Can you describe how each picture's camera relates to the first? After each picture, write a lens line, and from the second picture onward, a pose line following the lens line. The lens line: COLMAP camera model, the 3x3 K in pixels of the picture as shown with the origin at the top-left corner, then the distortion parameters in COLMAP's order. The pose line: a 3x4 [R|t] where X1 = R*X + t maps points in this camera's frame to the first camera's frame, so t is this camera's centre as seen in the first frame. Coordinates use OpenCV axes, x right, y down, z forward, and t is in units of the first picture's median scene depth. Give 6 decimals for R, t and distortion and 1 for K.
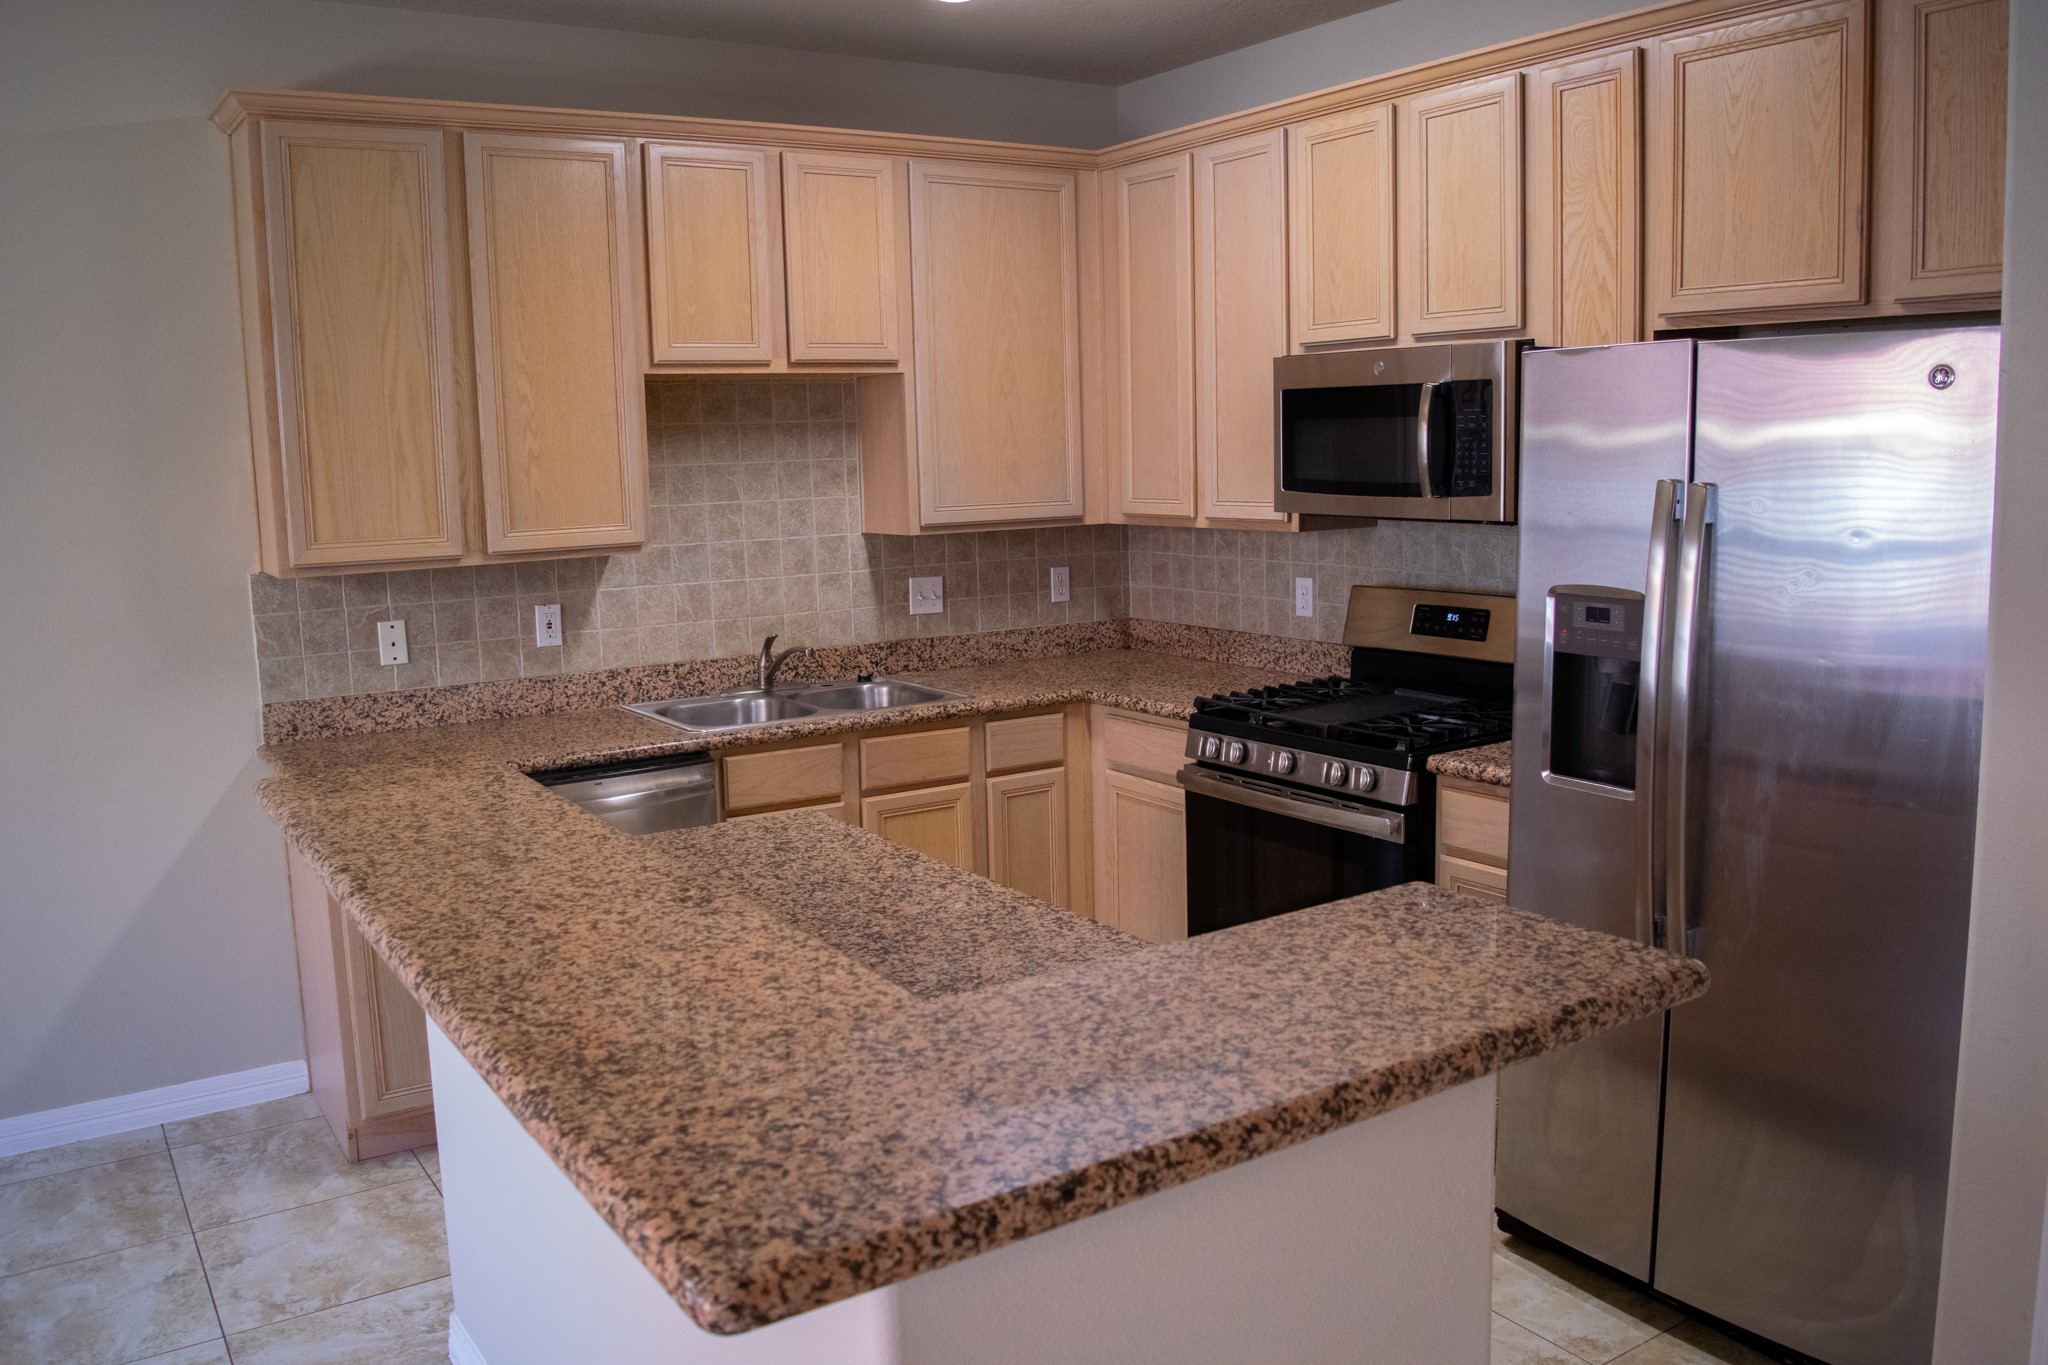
lens RADIAL K [[1624.2, 0, 974.8], [0, 1624.2, 649.6], [0, 0, 1]] dist [-0.093827, 0.013492]
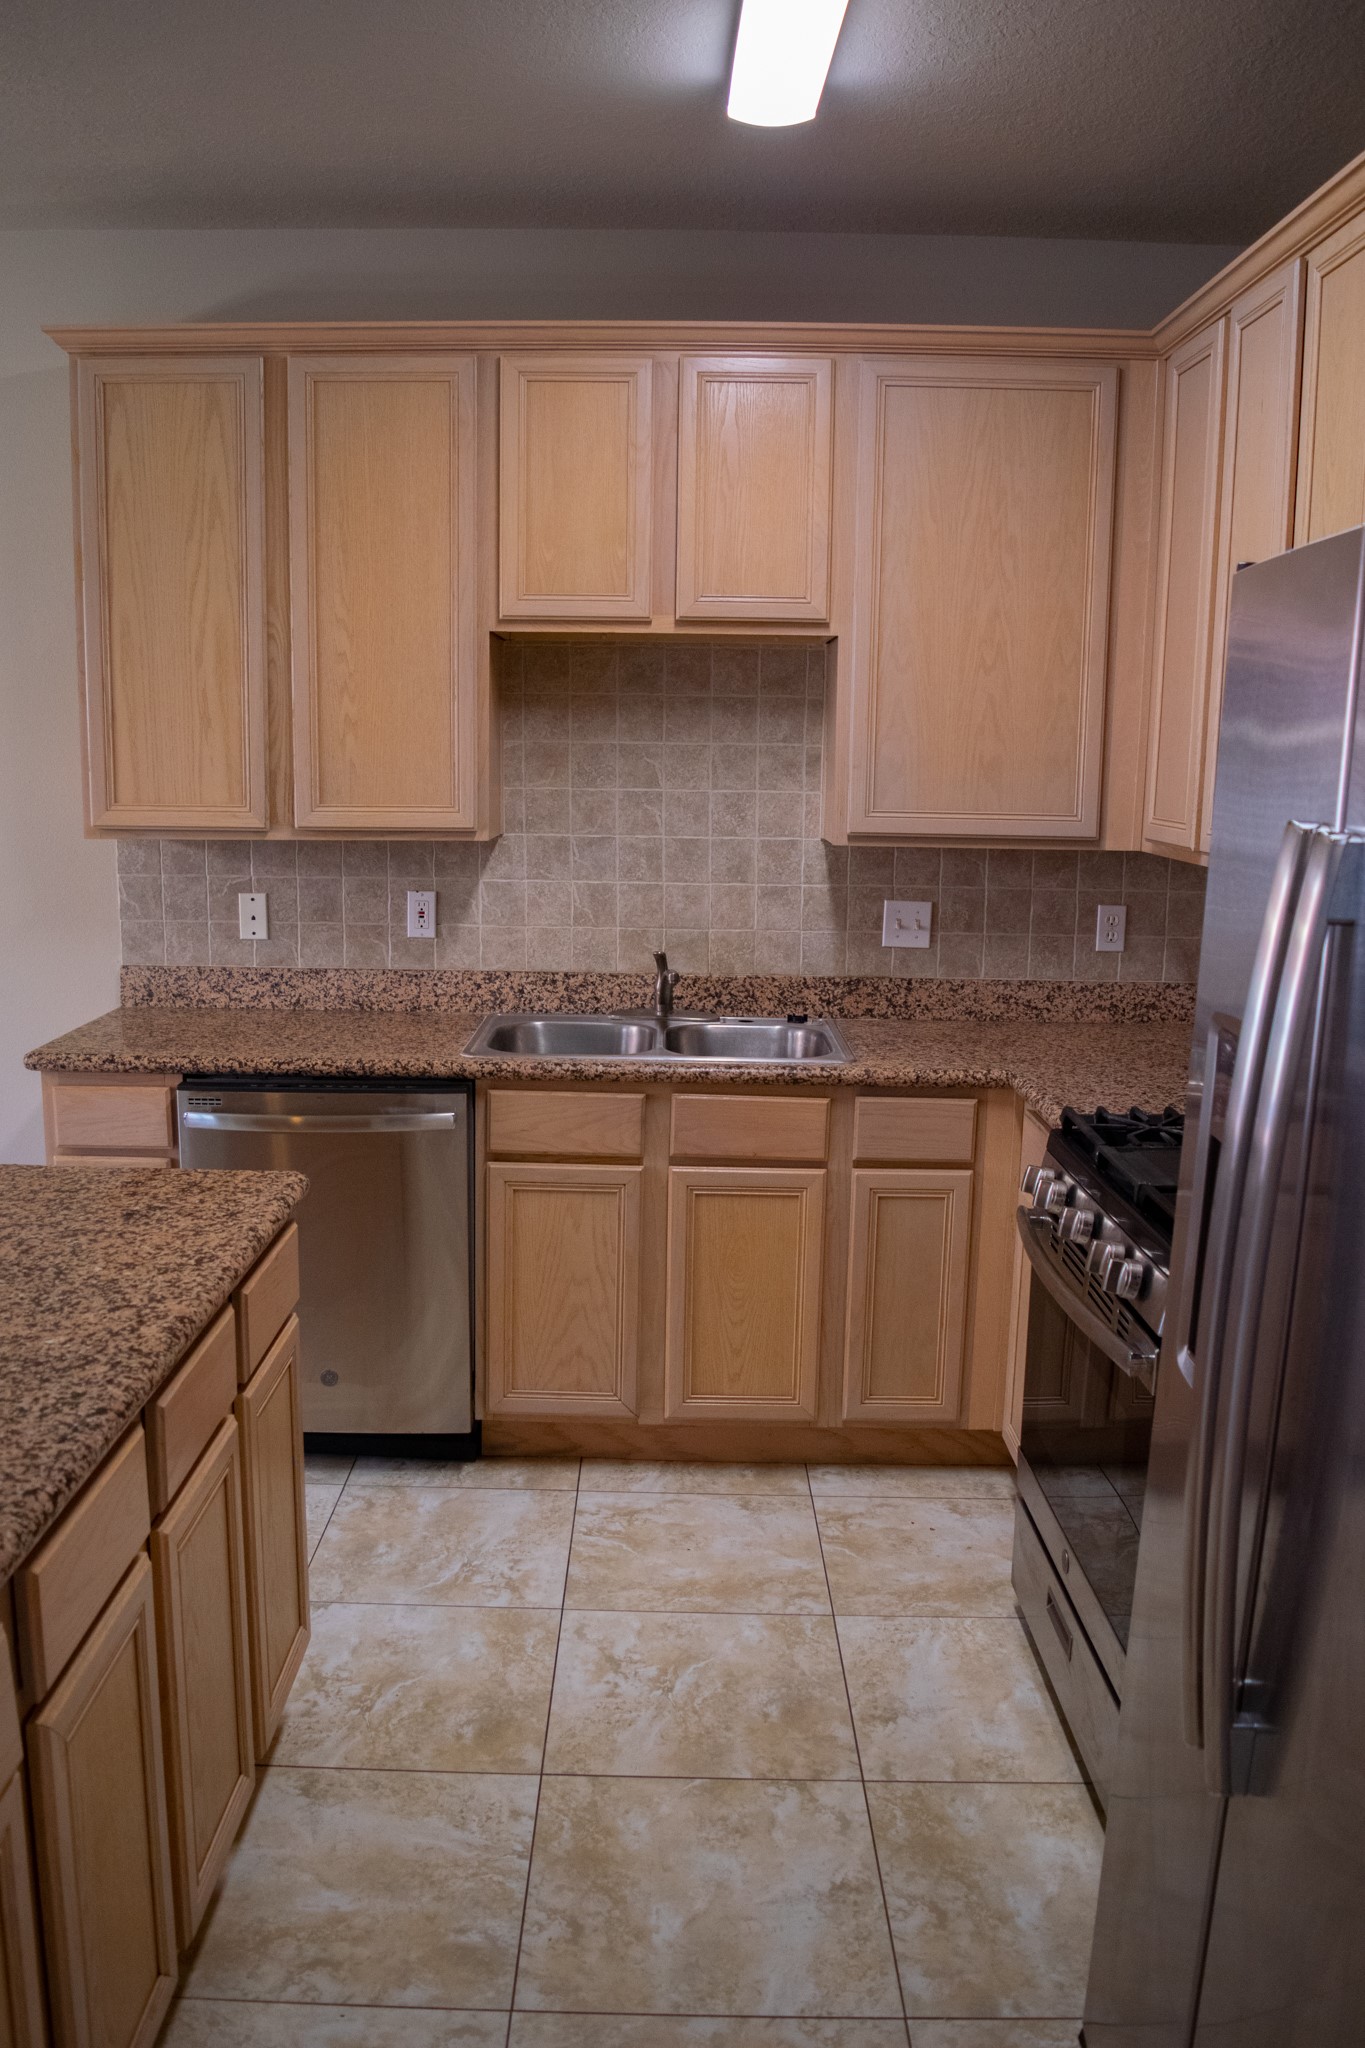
lens RADIAL K [[1624.2, 0, 628.8], [0, 1624.2, 1038.4], [0, 0, 1]] dist [-0.093827, 0.013492]
pose [[0.836564, 0.136228, -0.530662, 0.339534], [-0.104969, 0.990503, 0.088797, -0.040950], [0.537719, -0.018582, 0.842919, 0.315440]]
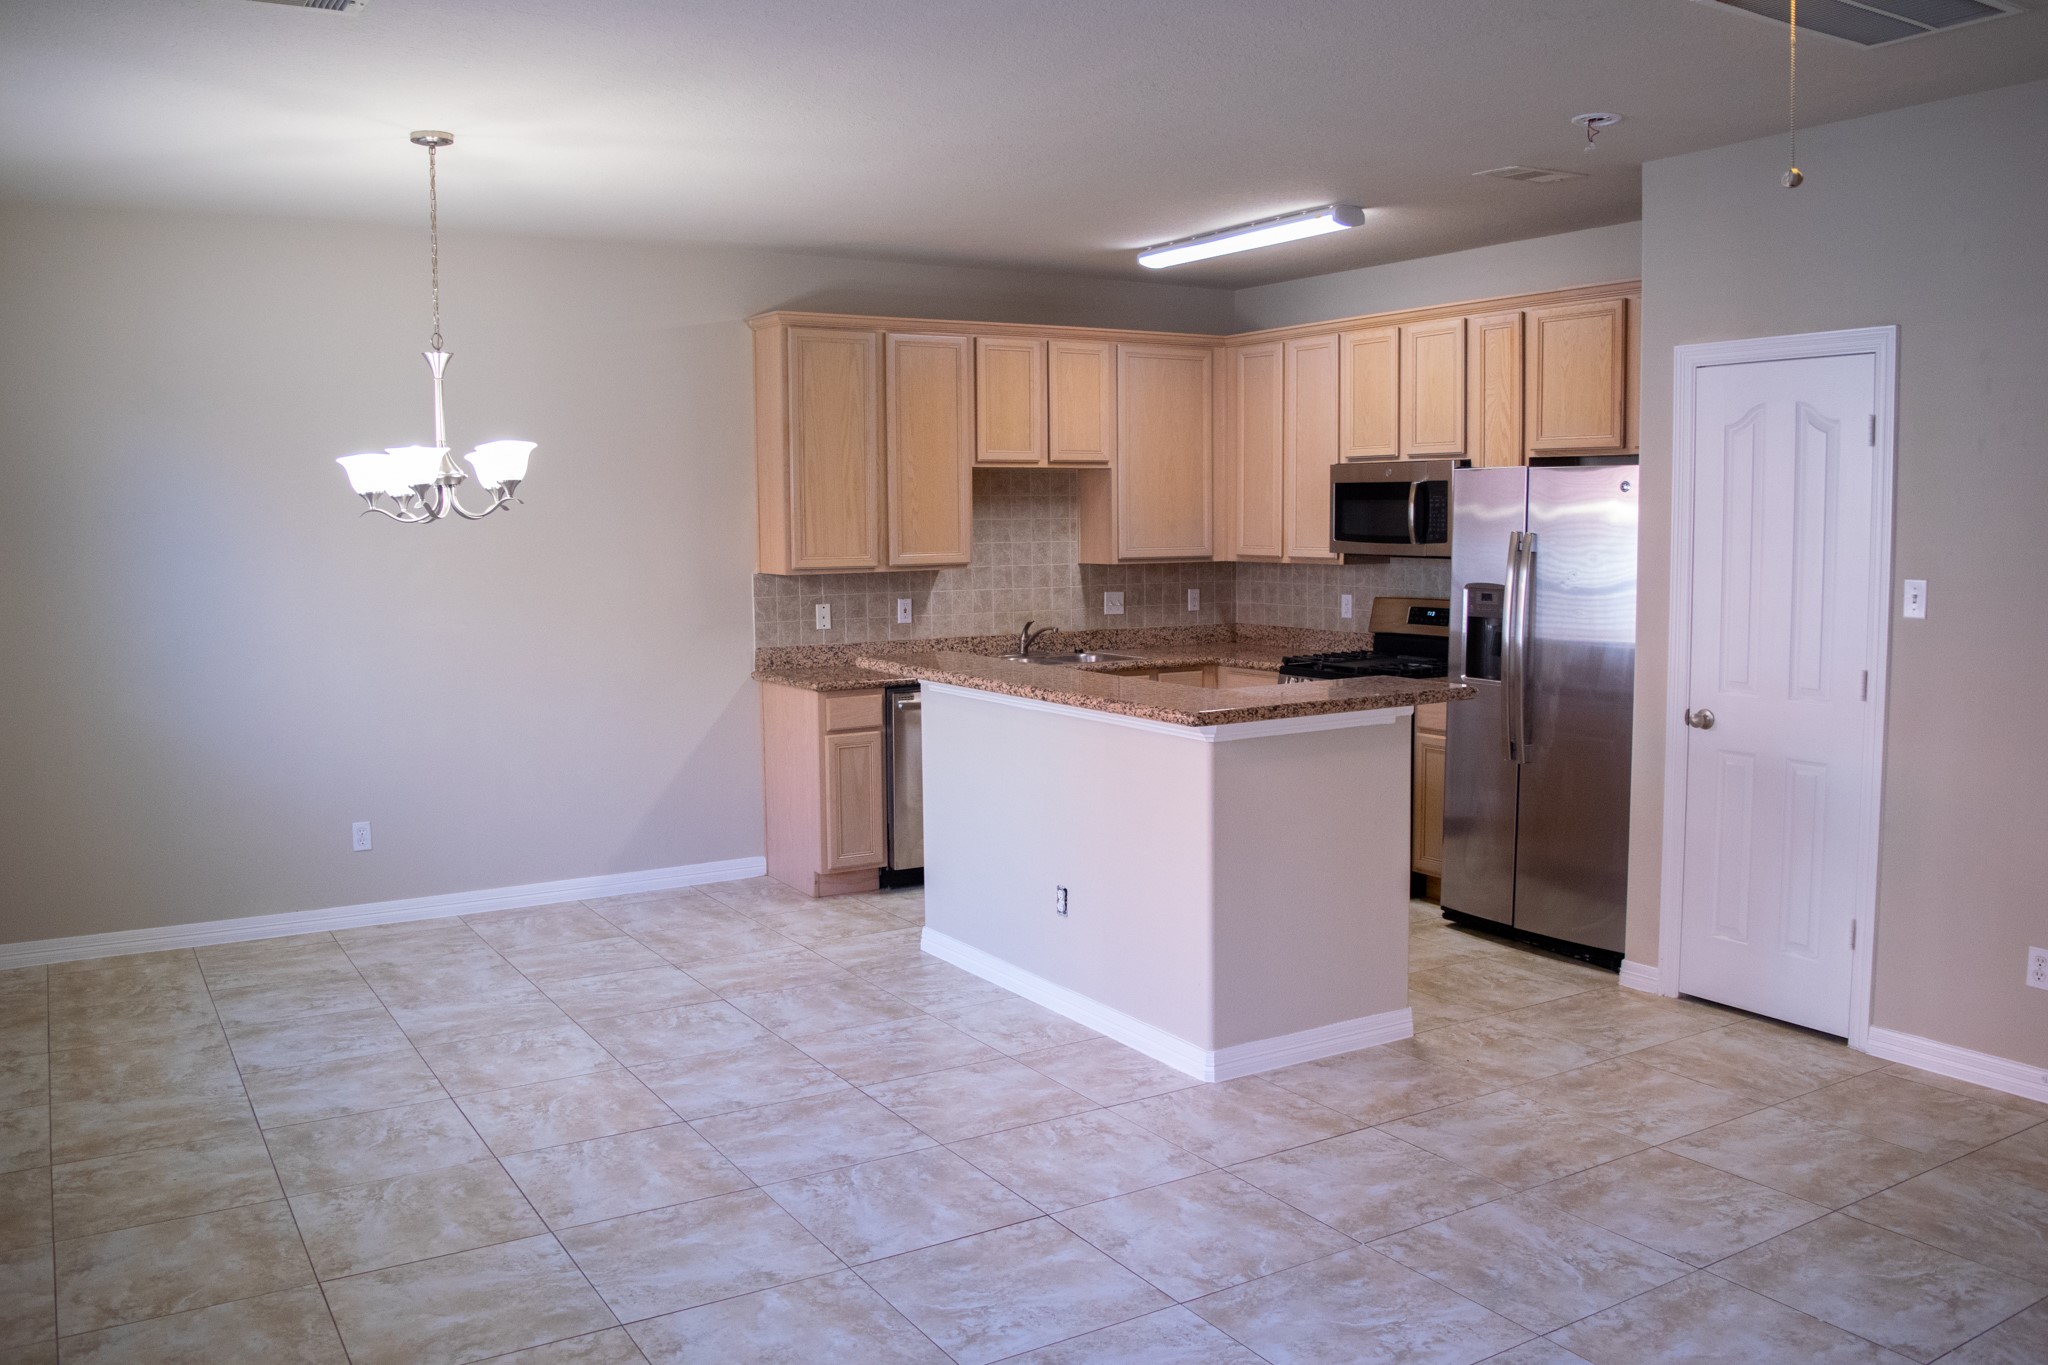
lens RADIAL K [[1624.2, 0, 956.0], [0, 1624.2, 656.1], [0, 0, 1]] dist [-0.093827, 0.013492]
pose [[0.998930, 0.021029, -0.041182, -0.145018], [-0.022624, 0.998996, -0.038669, 0.104289], [0.040328, 0.039560, 0.998403, -0.761130]]
